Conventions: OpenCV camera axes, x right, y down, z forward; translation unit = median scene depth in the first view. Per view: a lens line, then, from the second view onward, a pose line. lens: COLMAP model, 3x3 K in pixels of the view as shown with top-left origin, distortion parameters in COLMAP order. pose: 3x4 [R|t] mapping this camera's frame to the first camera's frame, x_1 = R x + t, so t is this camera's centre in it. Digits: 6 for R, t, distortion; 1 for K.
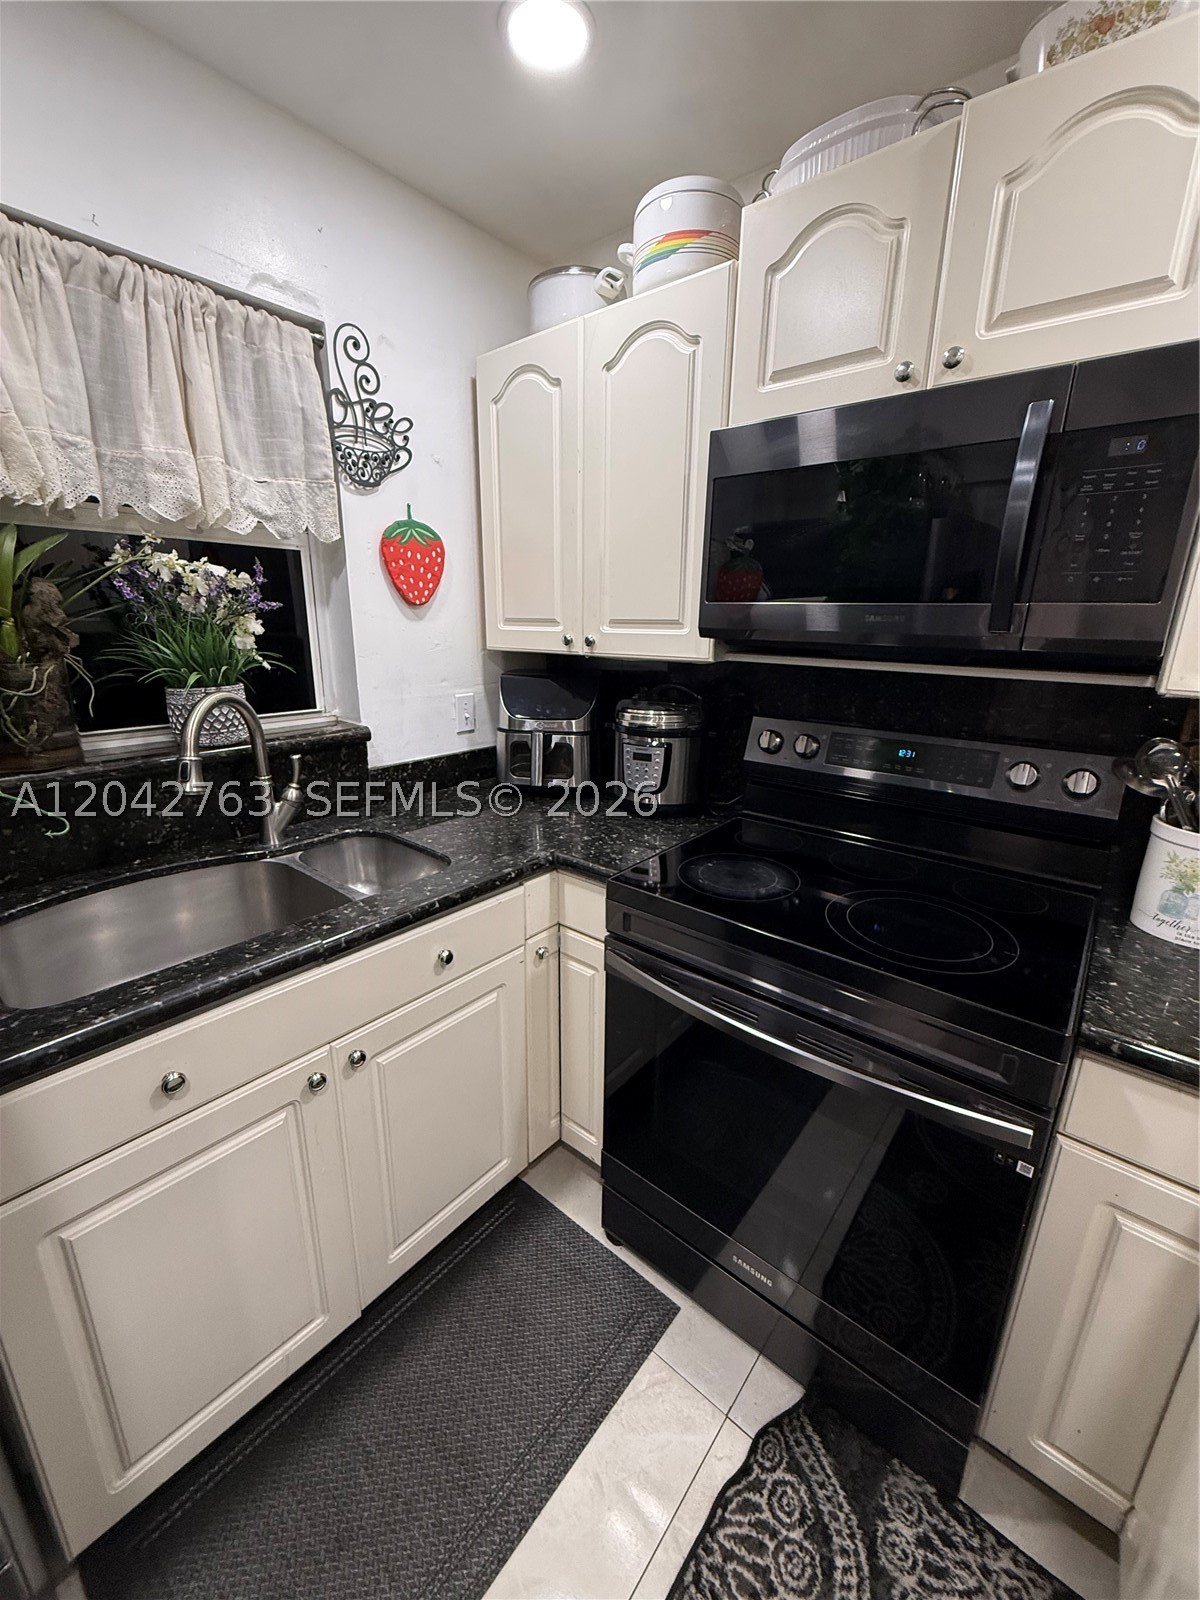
lens RADIAL K [[636.1, 0, 598.2], [0, 636.1, 798.2], [0, 0, 1]] dist [-0.000708, 0.000377]
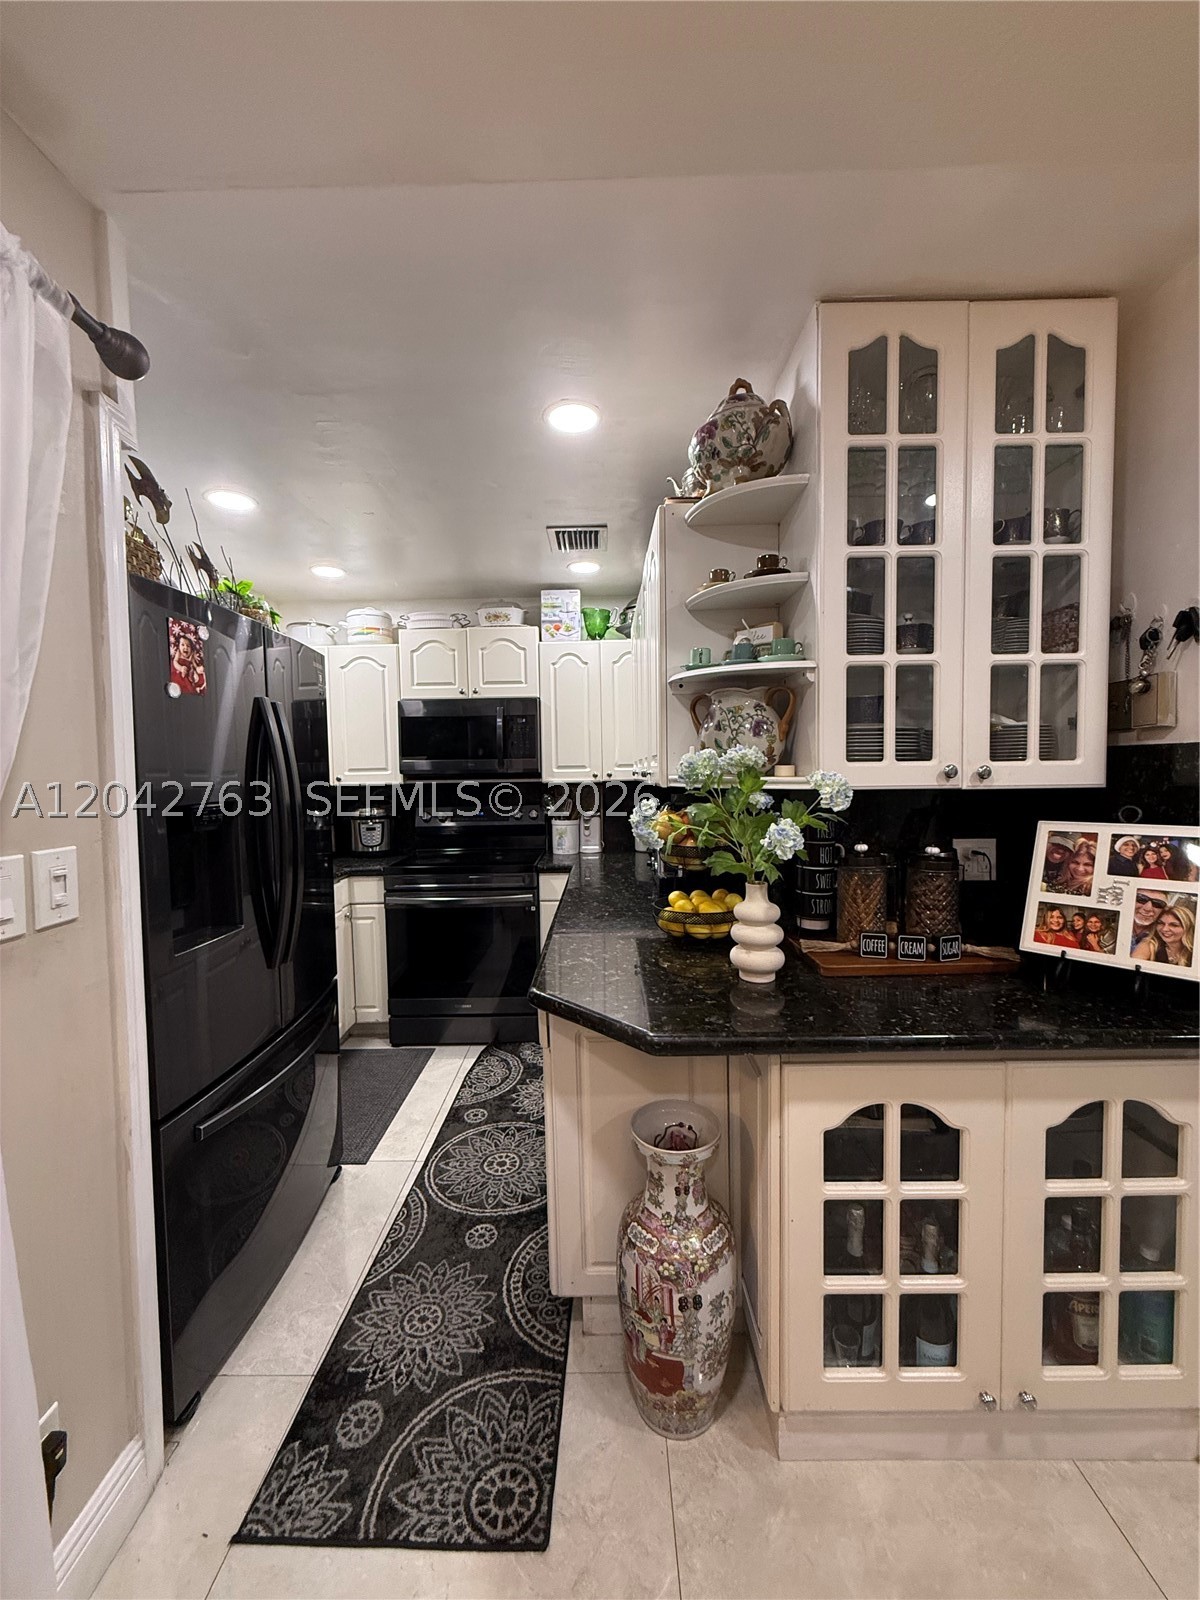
lens RADIAL K [[636.1, 0, 598.2], [0, 636.1, 798.2], [0, 0, 1]] dist [-0.000708, 0.000377]
pose [[0.763722, -0.058677, 0.642873, -1.075397], [0.201683, 0.967699, -0.151270, 0.471858], [-0.613232, 0.245185, 0.750887, -1.680920]]
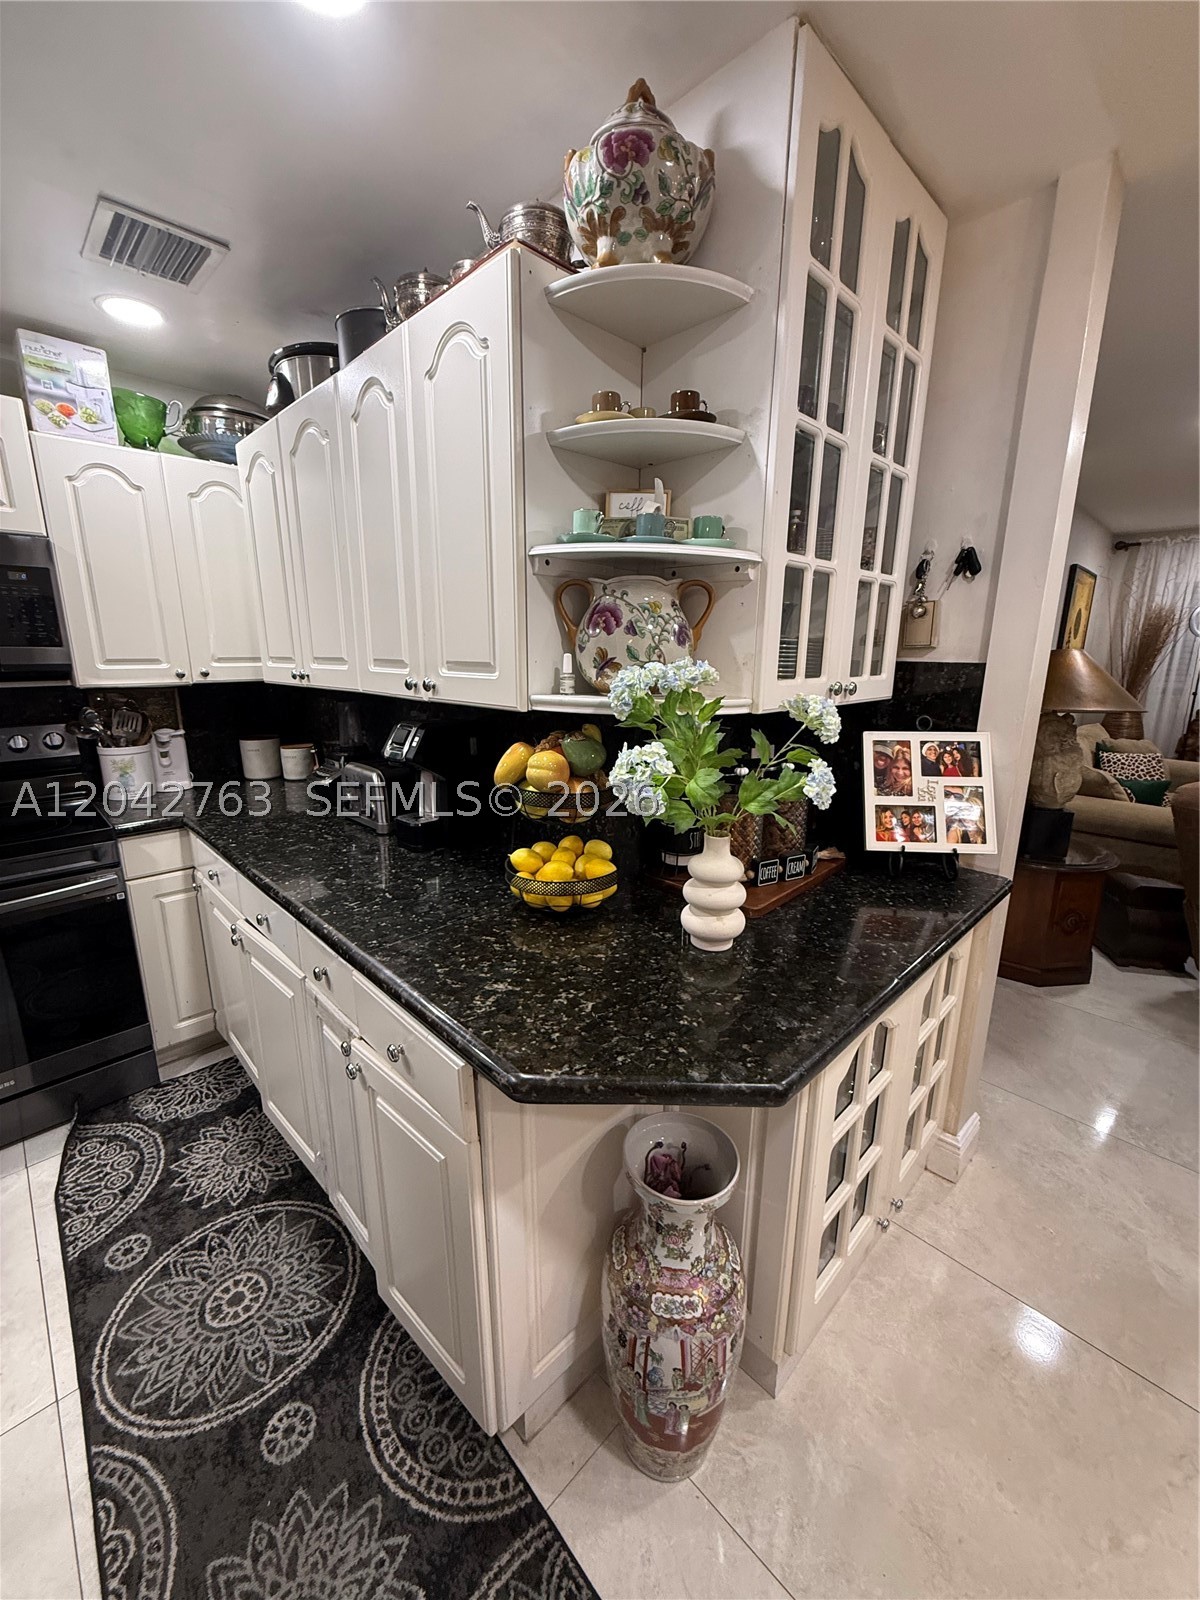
lens RADIAL K [[636.1, 0, 598.2], [0, 636.1, 798.2], [0, 0, 1]] dist [-0.000708, 0.000377]
pose [[0.086080, -0.247236, 0.965124, -1.023220], [0.266111, 0.939230, 0.216868, 0.168413], [-0.960091, 0.238163, 0.146641, -0.833103]]
